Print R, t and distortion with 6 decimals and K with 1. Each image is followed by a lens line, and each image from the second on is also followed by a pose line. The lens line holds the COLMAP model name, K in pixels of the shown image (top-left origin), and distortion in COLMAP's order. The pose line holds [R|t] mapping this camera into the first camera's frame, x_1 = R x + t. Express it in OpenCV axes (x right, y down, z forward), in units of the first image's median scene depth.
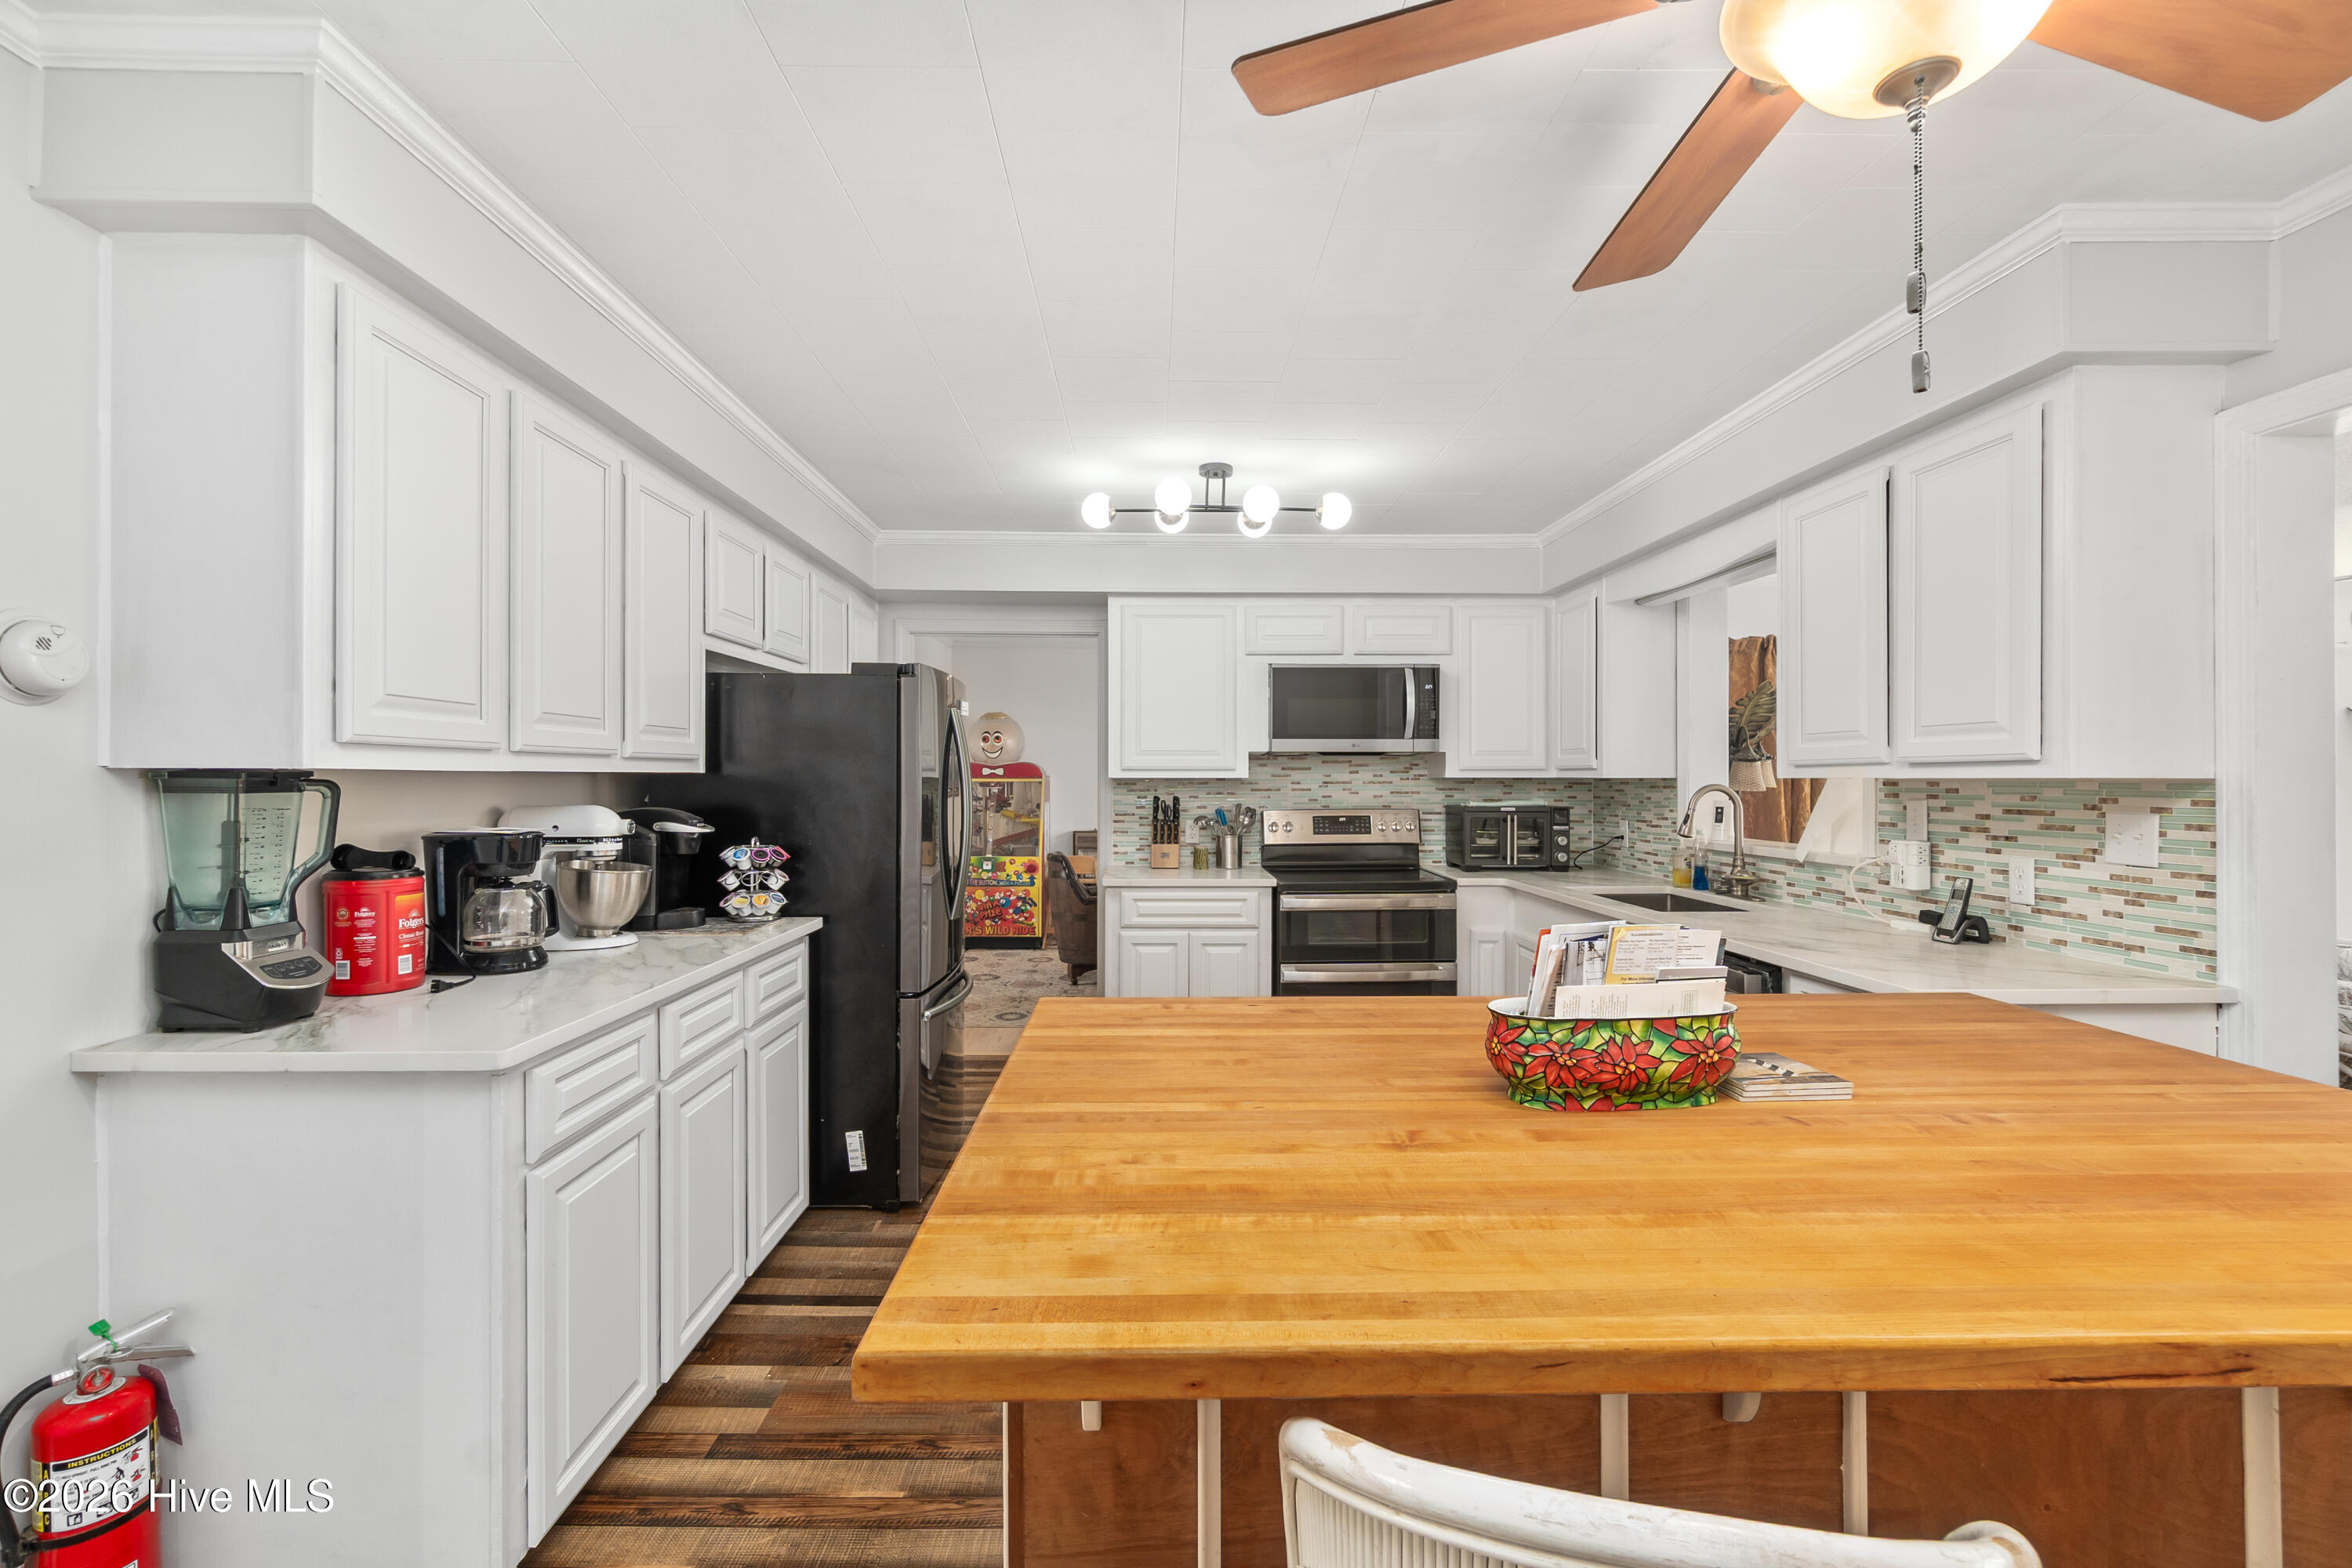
lens RADIAL K [[1016.6, 0, 1154.6], [0, 1016.6, 778.1], [0, 0, 1]] dist [-0.010208, 0.004021]
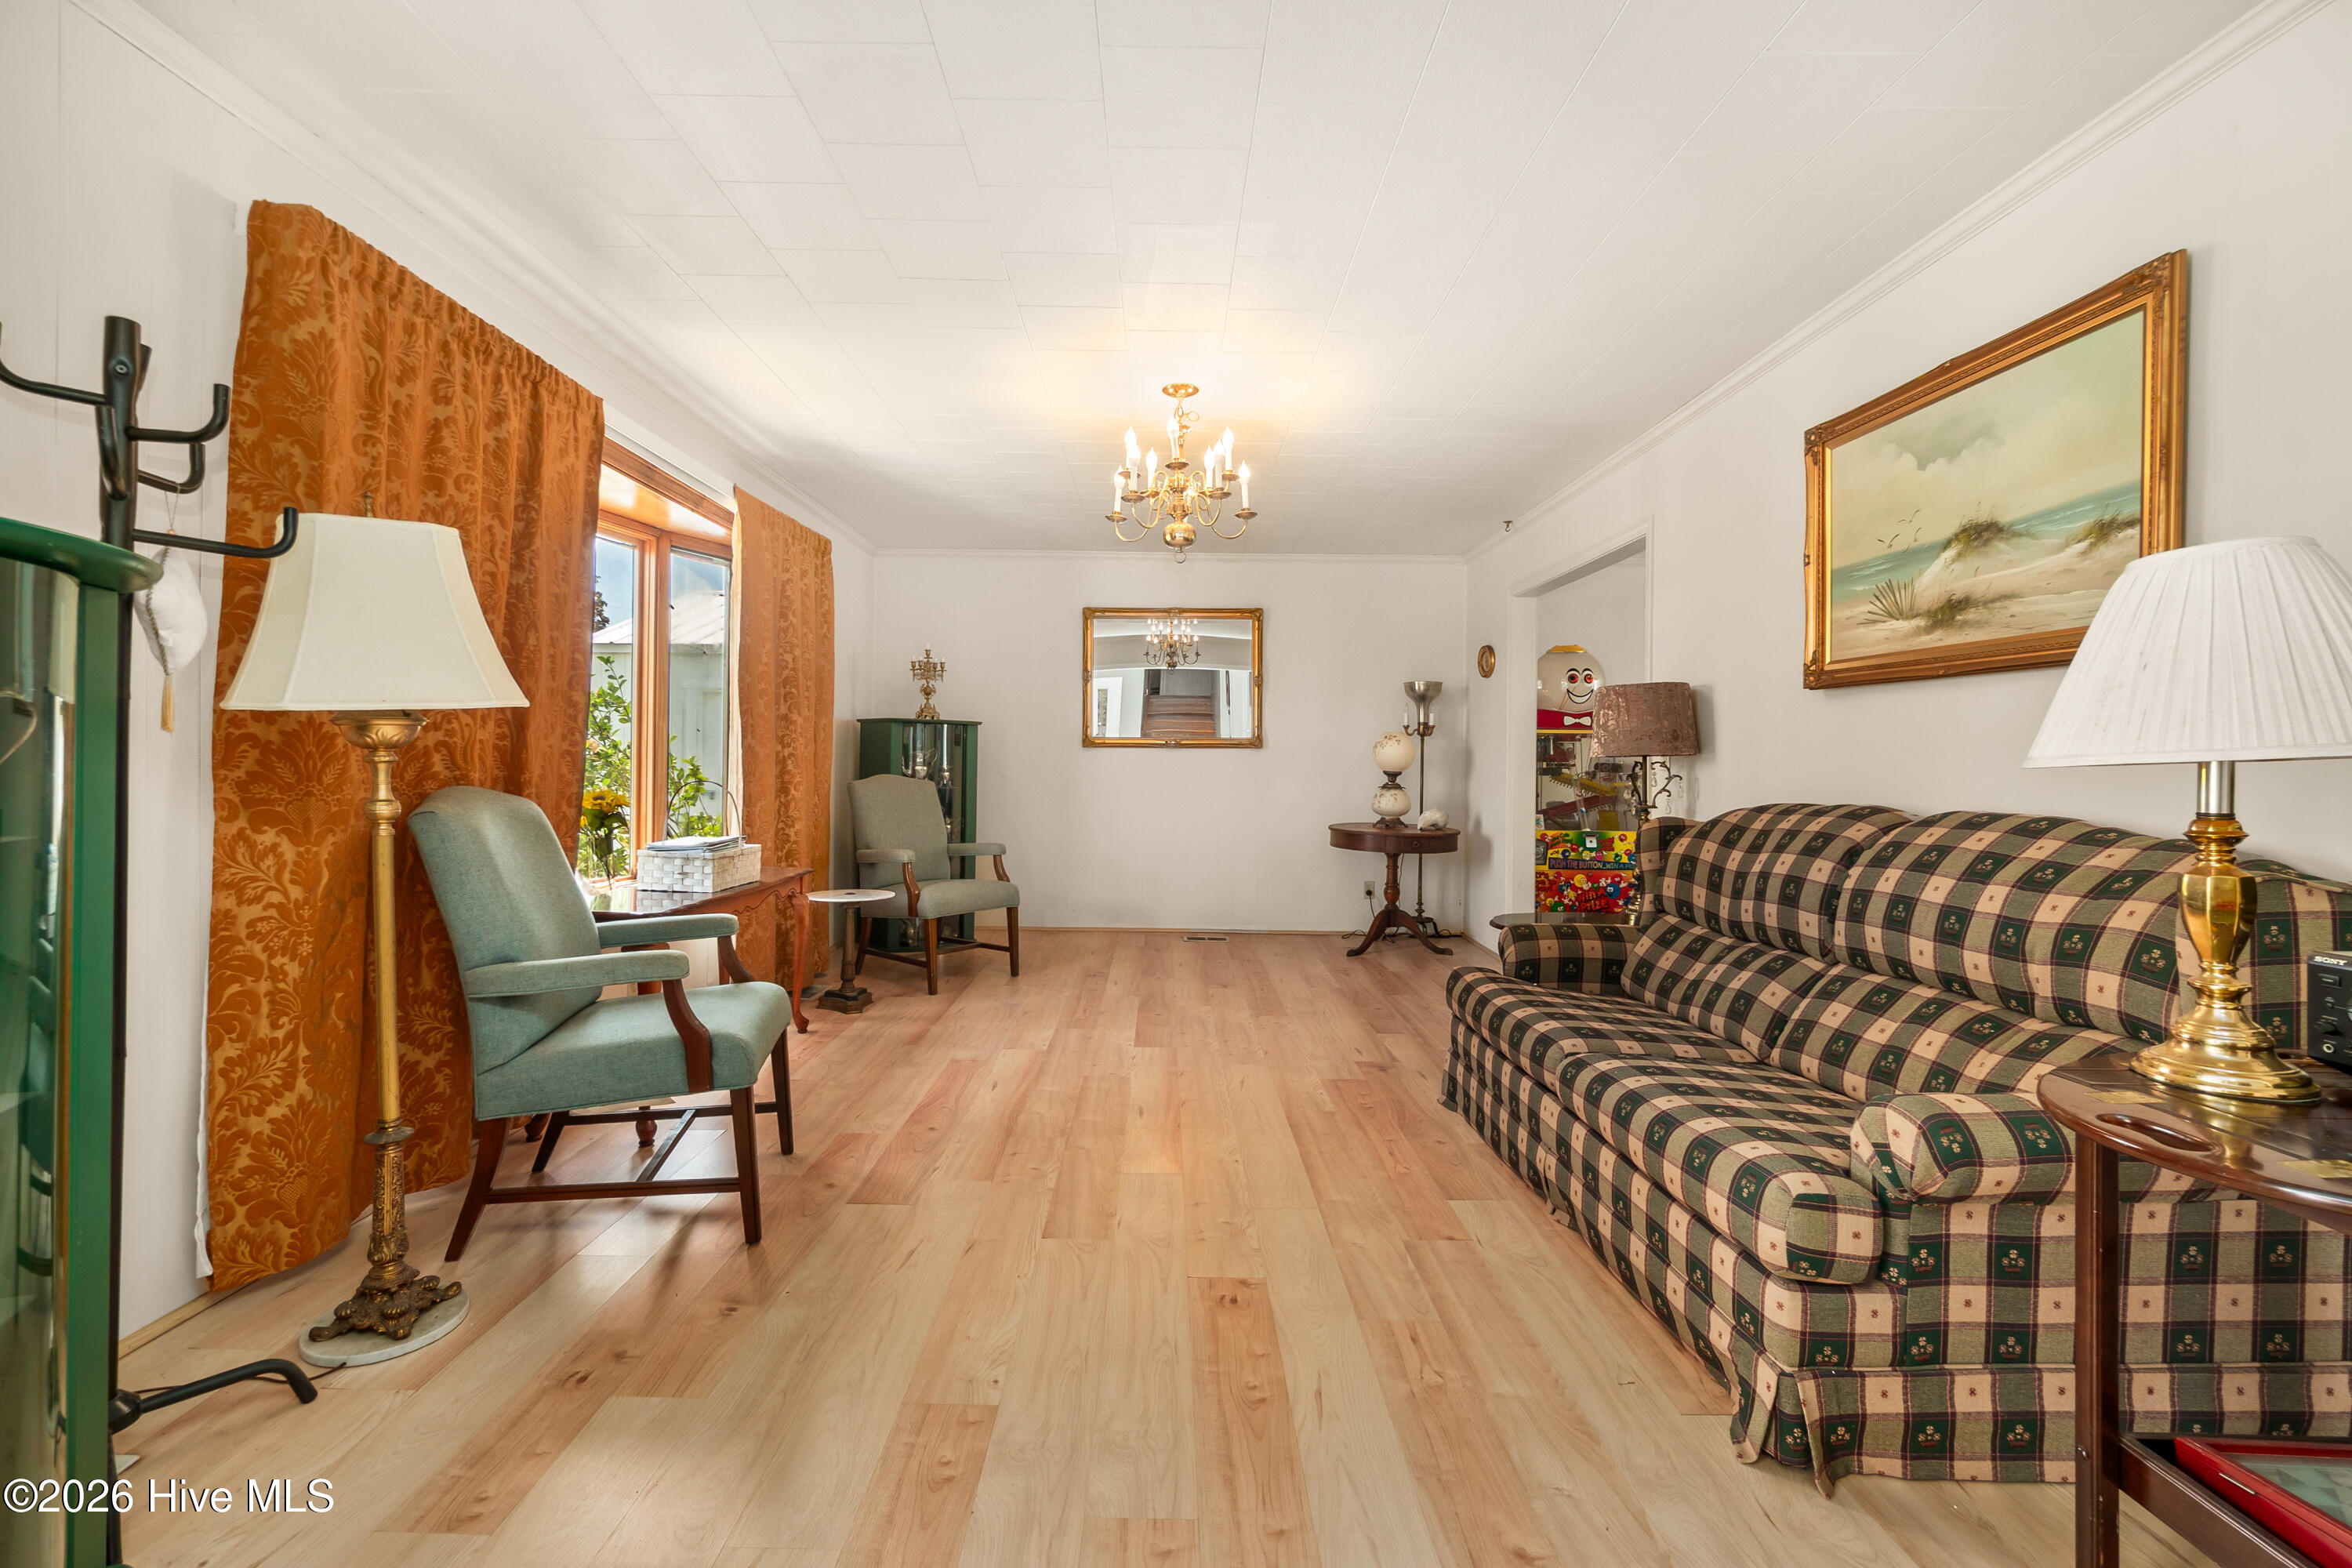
lens RADIAL K [[1016.6, 0, 1144.5], [0, 1016.6, 769.1], [0, 0, 1]] dist [-0.010208, 0.004021]
pose [[0.999891, 0.012189, -0.008349, -1.165303], [-0.012203, 0.999924, -0.001621, 0.085061], [0.008329, 0.001722, 0.999964, 0.547102]]
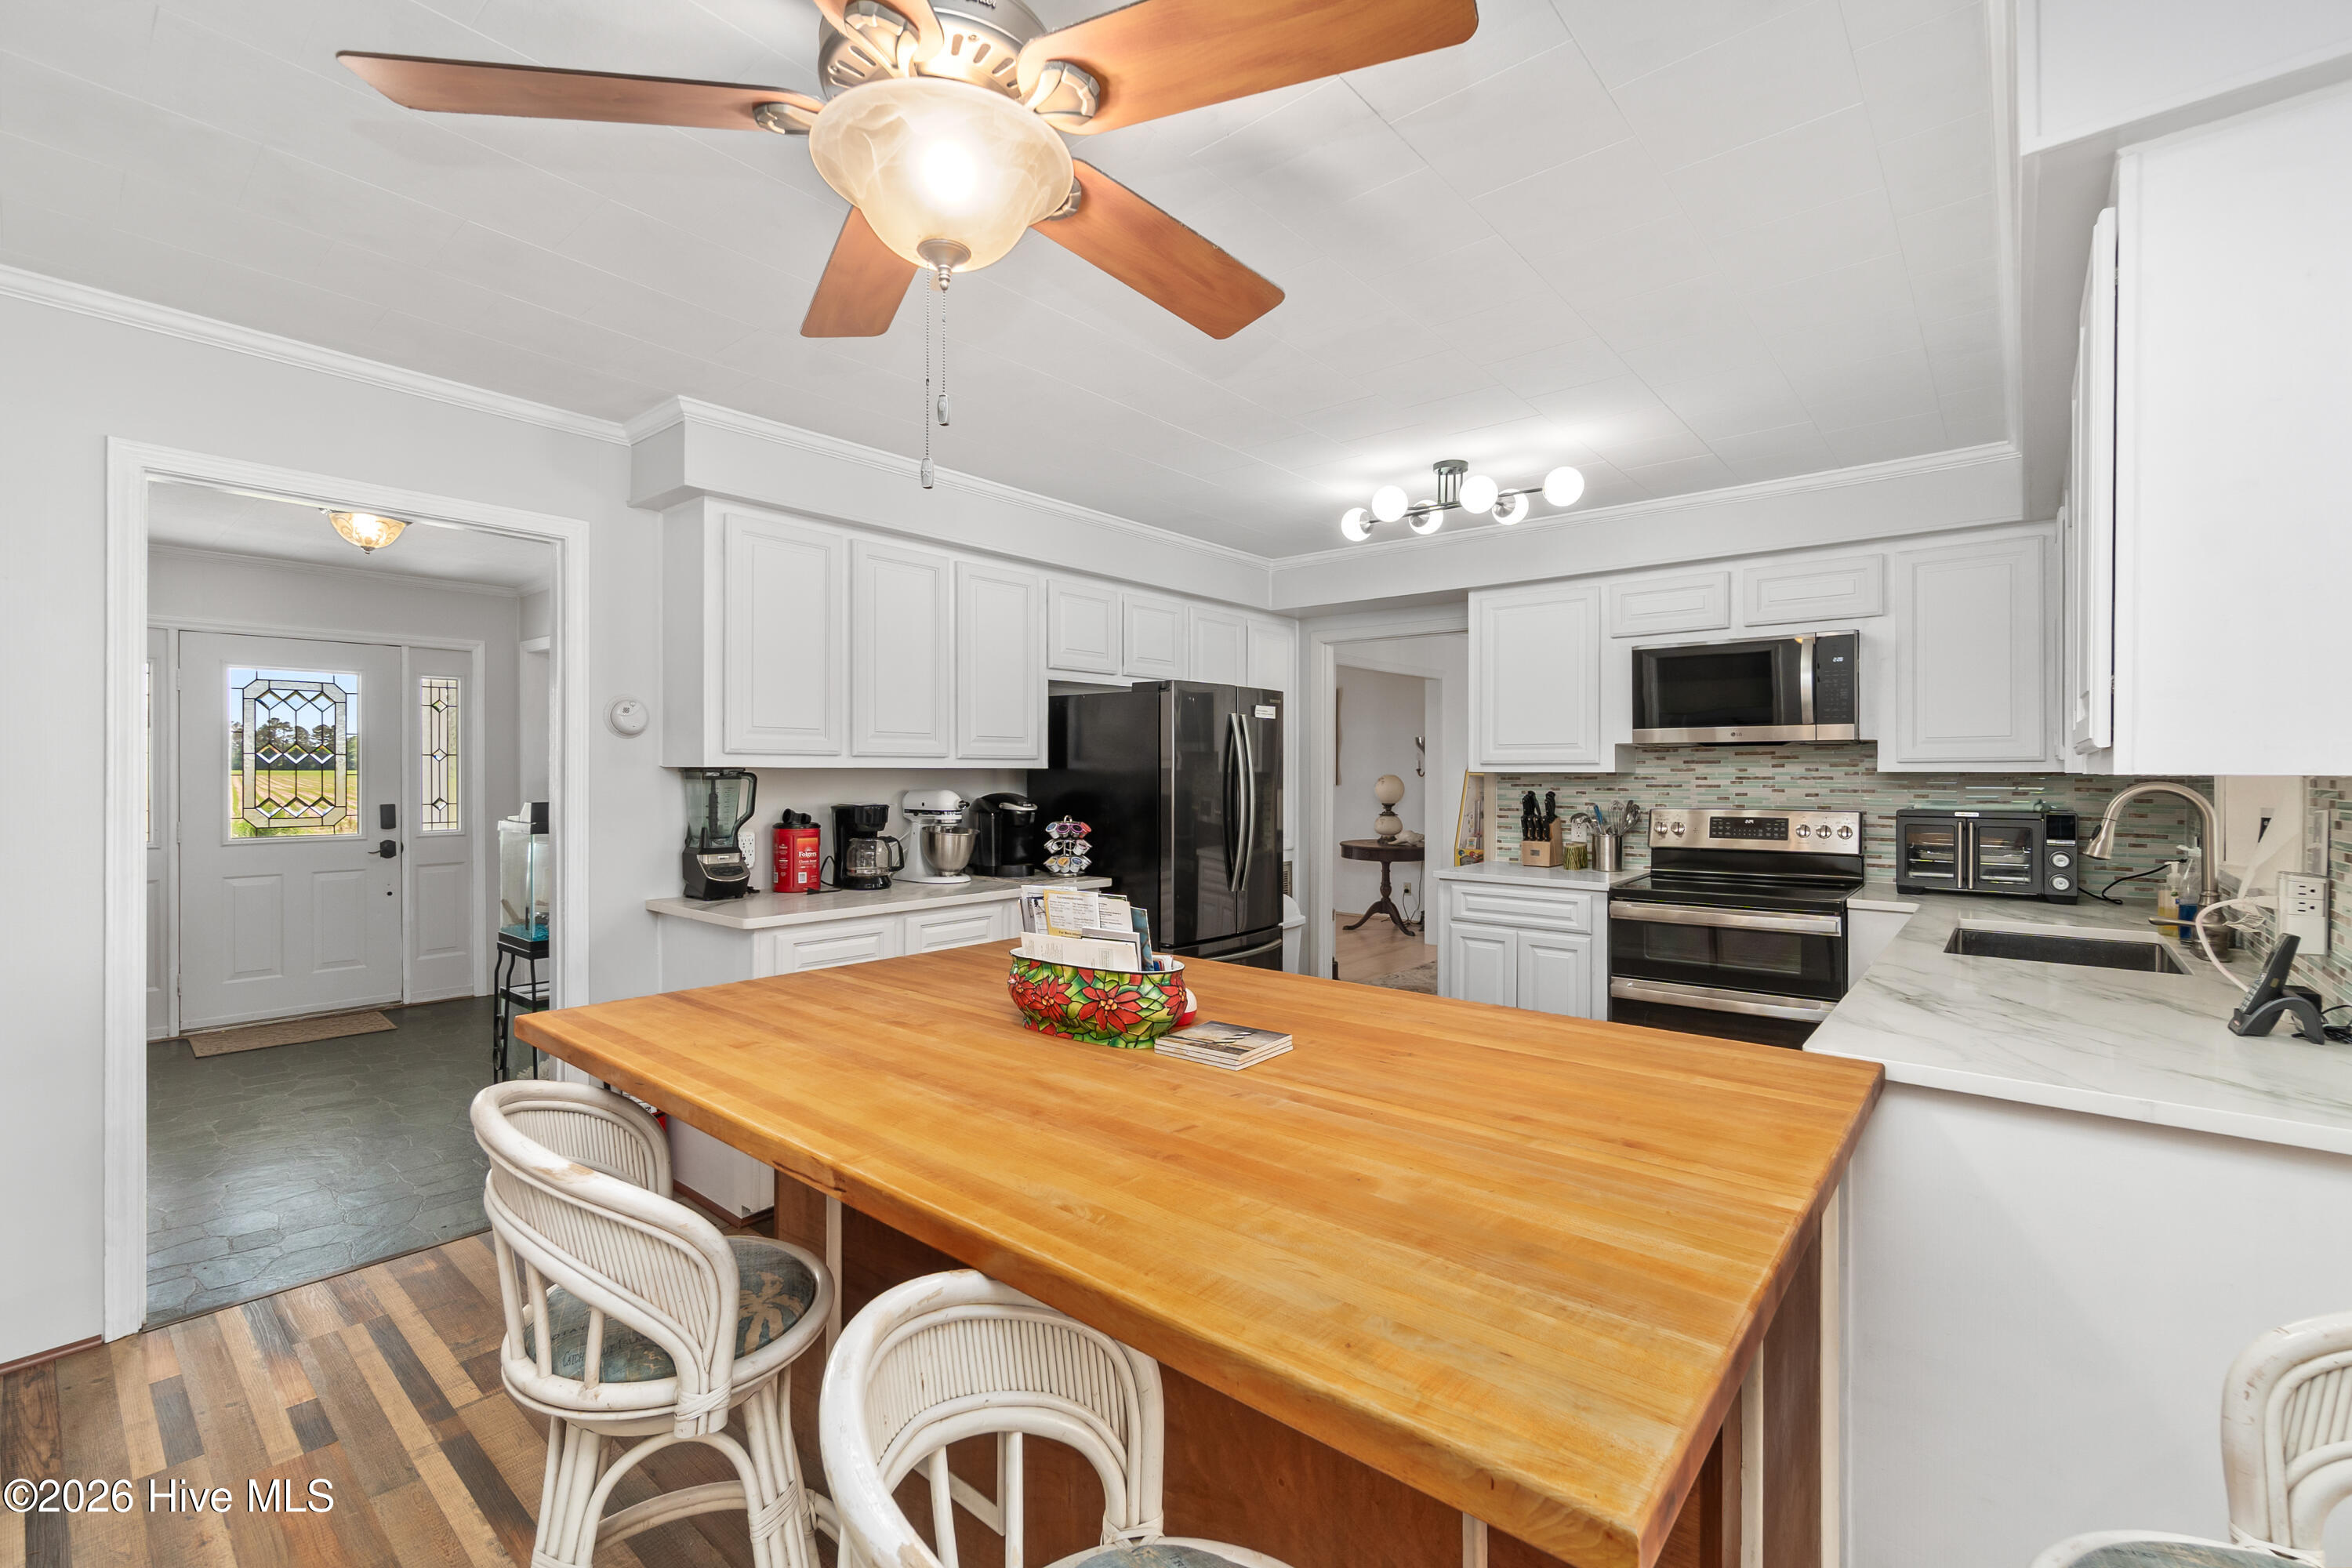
lens RADIAL K [[1016.6, 0, 1147.1], [0, 1016.6, 770.2], [0, 0, 1]] dist [-0.010208, 0.004021]
pose [[0.745238, 0.000123, -0.666798, 0.558106], [-0.001147, 0.999999, -0.001097, -0.000881], [0.666797, 0.001582, 0.745237, 0.052756]]
